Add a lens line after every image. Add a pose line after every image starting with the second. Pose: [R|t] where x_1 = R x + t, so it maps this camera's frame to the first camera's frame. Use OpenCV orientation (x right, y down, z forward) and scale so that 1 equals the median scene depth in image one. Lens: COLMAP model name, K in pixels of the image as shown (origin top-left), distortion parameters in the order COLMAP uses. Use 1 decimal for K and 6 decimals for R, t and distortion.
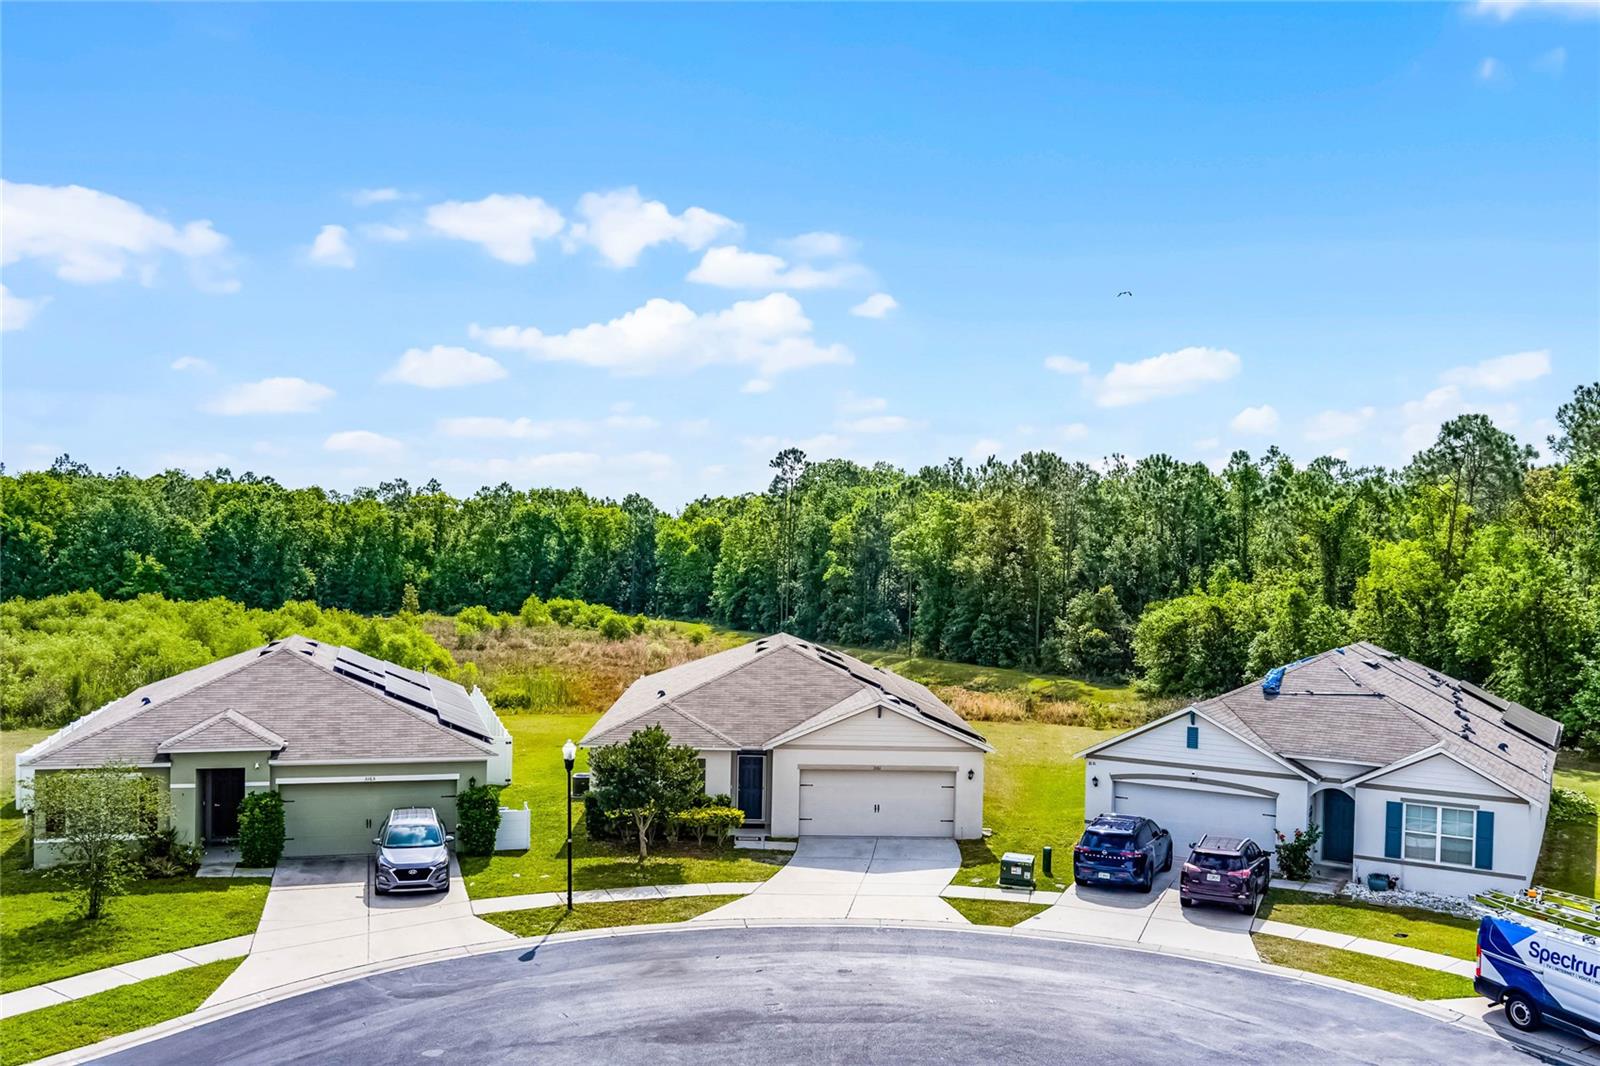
lens RADIAL K [[1206.9, 0, 850.0], [0, 1206.9, 527.1], [0, 0, 1]] dist [-0.043631, 0.001988]
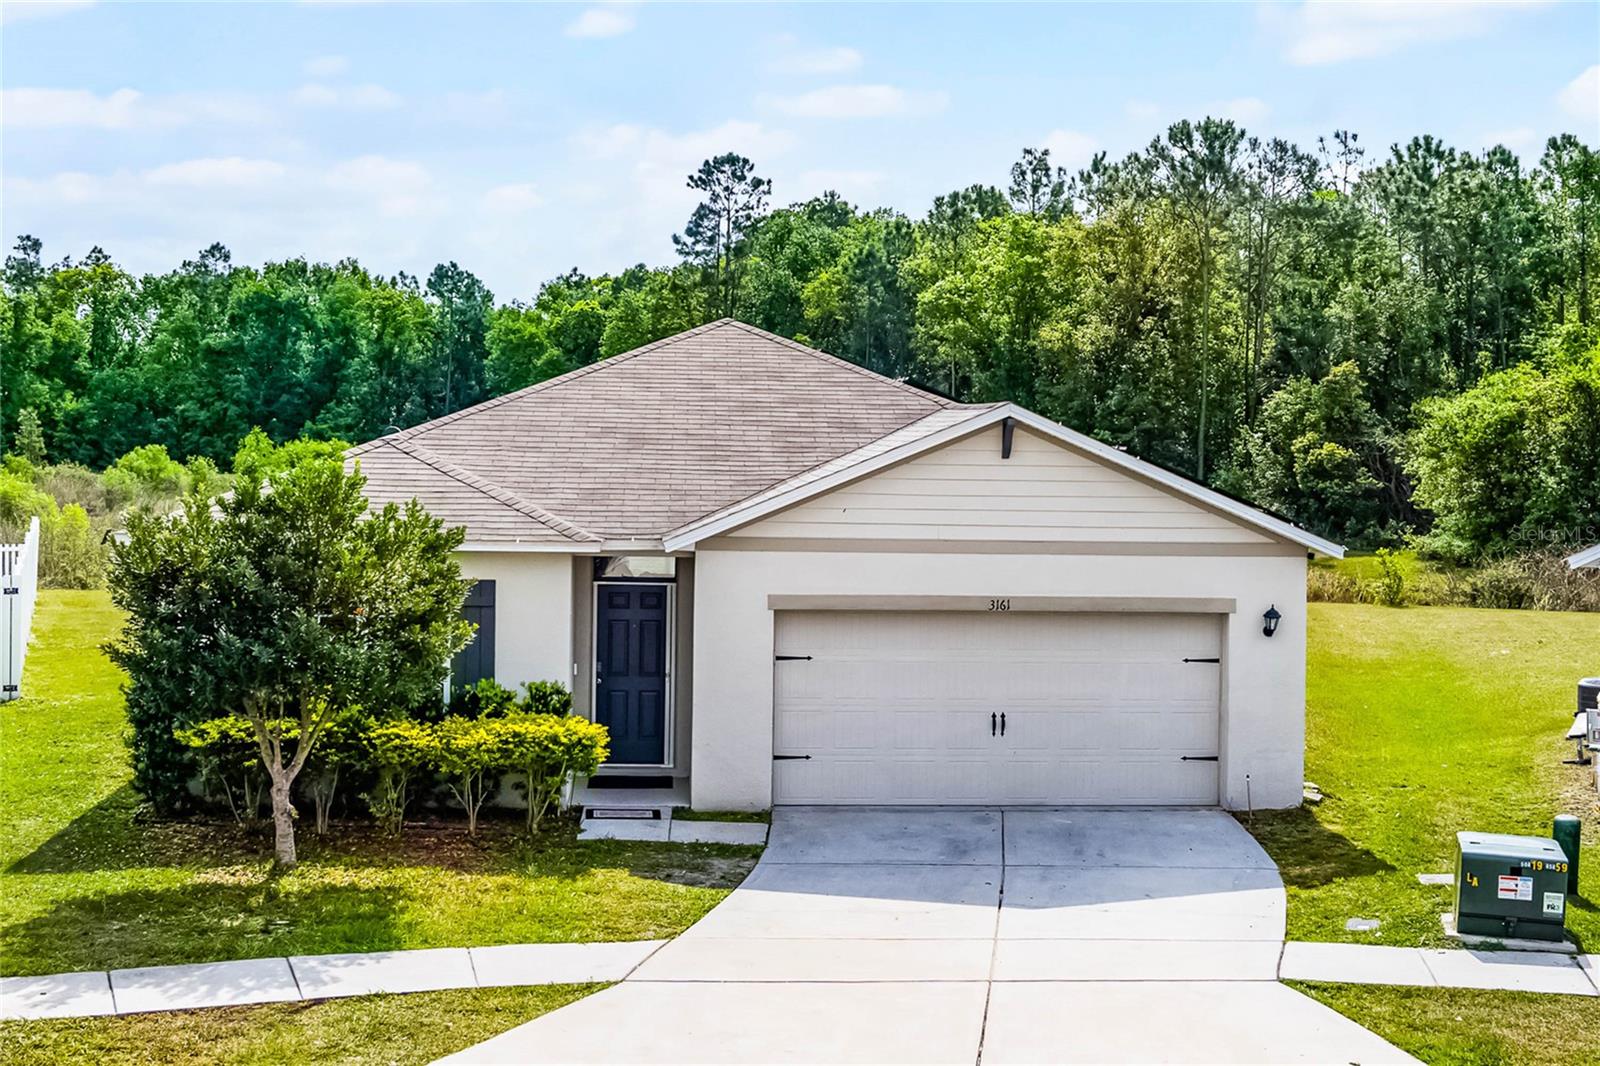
lens RADIAL K [[1812.7, 0, 858.4], [0, 1812.7, 422.5], [0, 0, 1]] dist [-0.047312, -0.019949]
pose [[0.999646, -0.006409, 0.025808, -0.028755], [0.006304, 0.999972, 0.004149, 0.136204], [-0.025834, -0.003985, 0.999658, 0.455123]]
